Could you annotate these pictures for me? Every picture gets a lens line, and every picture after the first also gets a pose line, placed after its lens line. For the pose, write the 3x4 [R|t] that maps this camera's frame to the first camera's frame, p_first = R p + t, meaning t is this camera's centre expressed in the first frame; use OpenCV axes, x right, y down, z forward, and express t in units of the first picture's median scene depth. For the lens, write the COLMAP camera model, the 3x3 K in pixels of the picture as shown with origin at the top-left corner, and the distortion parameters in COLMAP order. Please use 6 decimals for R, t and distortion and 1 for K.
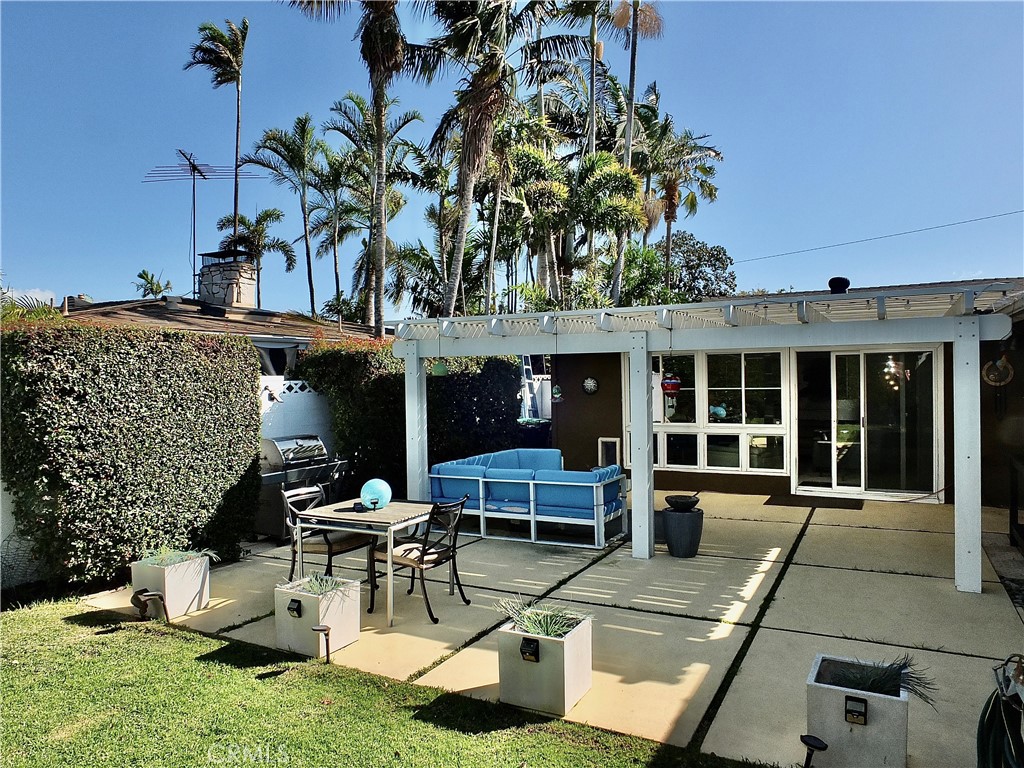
lens RADIAL K [[710.9, 0, 512.0], [0, 710.9, 384.0], [0, 0, 1]] dist [-0.024659, -0.000442]
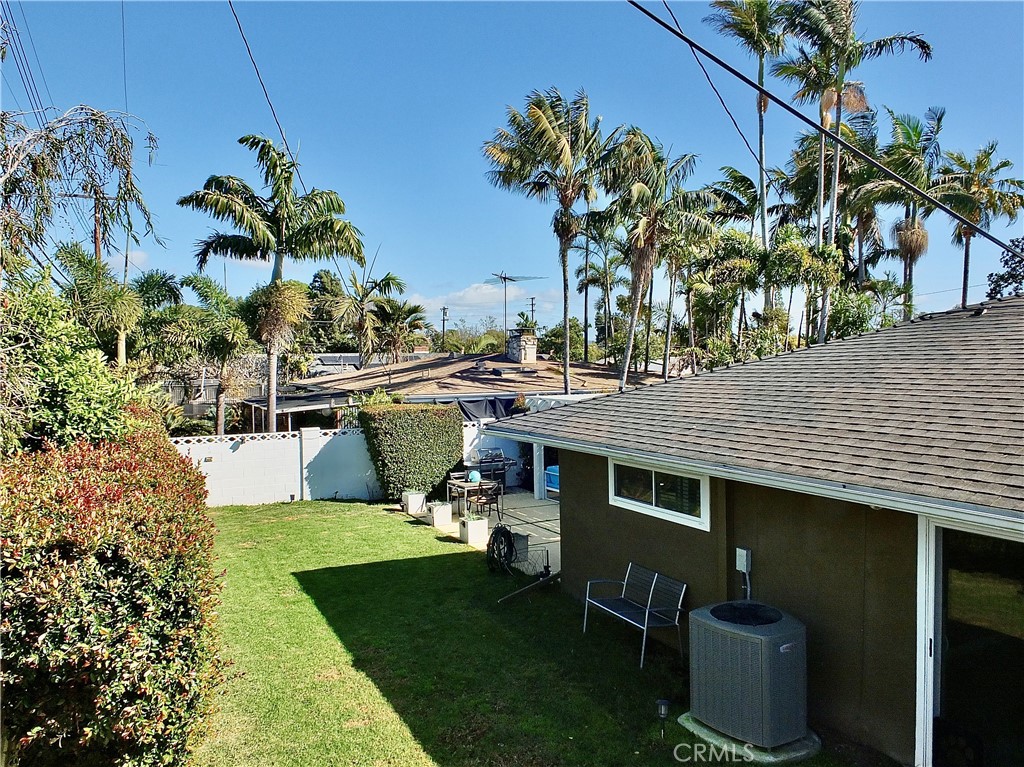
lens RADIAL K [[710.9, 0, 512.0], [0, 710.9, 383.5], [0, 0, 1]] dist [-0.024659, -0.000442]
pose [[0.829508, 0.018157, -0.558199, 1.408254], [-0.003949, 0.999637, 0.026648, -0.268438], [0.558480, -0.019900, 0.829279, -1.124882]]
